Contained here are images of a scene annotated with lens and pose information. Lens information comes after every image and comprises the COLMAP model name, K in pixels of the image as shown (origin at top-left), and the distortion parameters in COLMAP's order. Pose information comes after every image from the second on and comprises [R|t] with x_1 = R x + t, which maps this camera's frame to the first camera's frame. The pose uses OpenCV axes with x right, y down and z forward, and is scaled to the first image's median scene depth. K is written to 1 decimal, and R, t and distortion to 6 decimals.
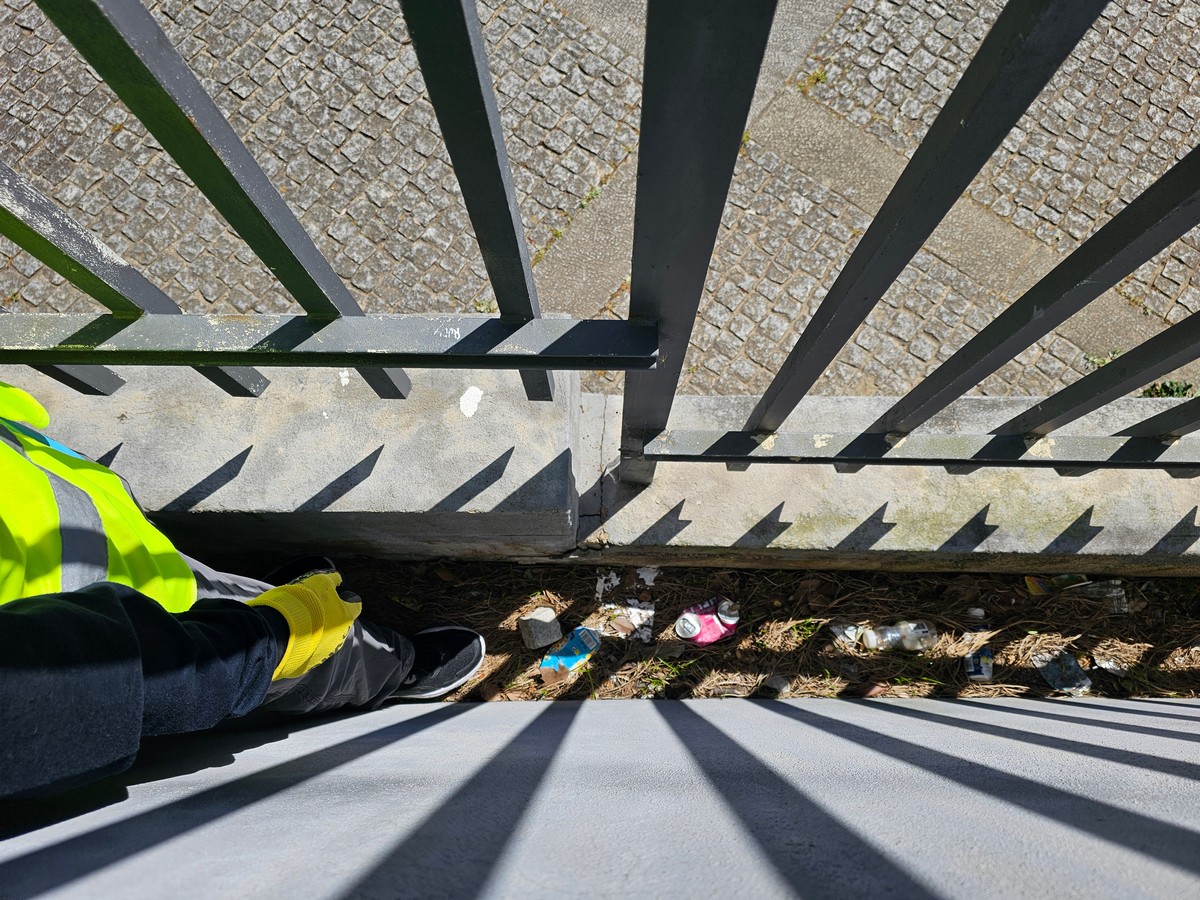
lens RADIAL K [[824.8, 0, 600.0], [0, 824.8, 450.0], [0, 0, 1]] dist [0.083542, -0.056180]
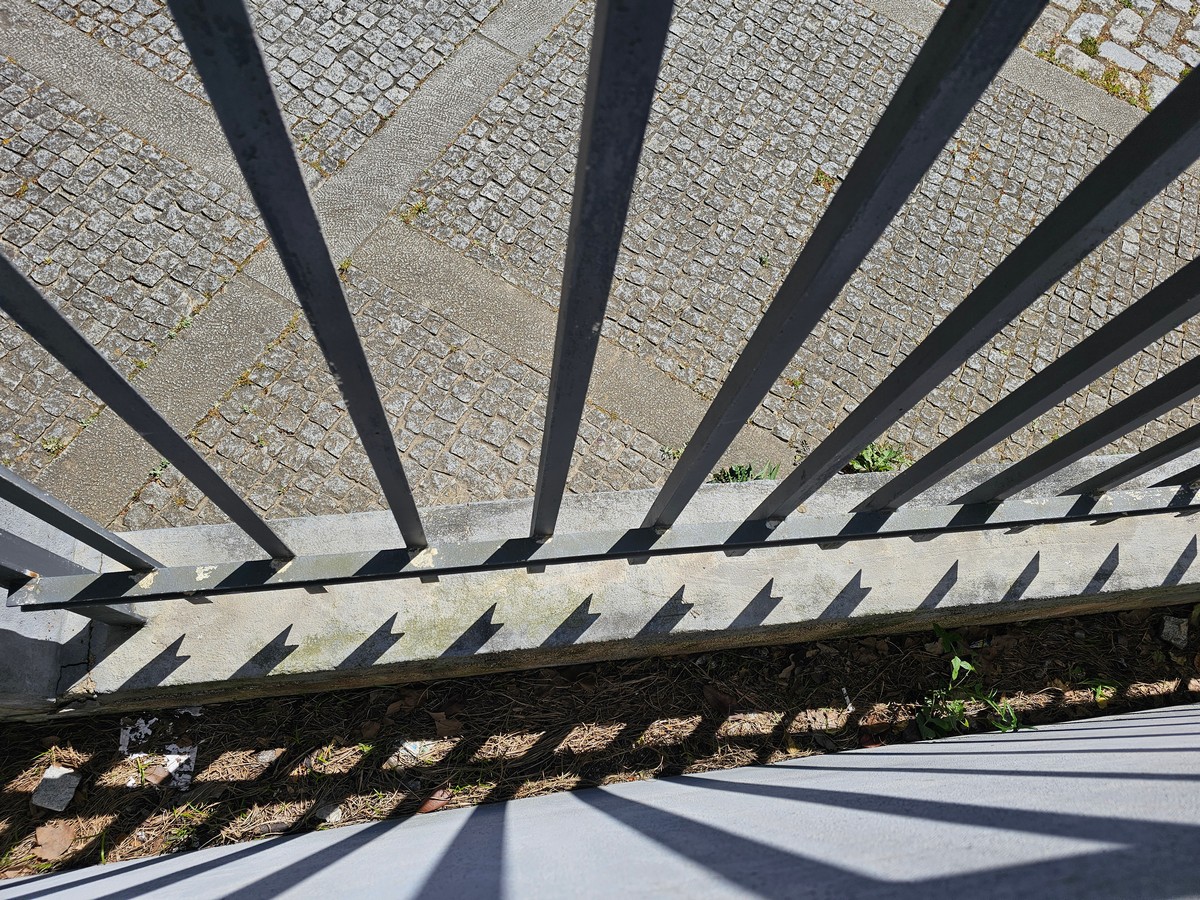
lens RADIAL K [[824.8, 0, 600.0], [0, 824.8, 450.0], [0, 0, 1]] dist [0.083542, -0.056180]
pose [[0.987302, -0.078285, 0.138223, 0.326590], [0.093340, 0.989973, -0.106025, -0.003397], [-0.128537, 0.117580, 0.984710, -0.043223]]
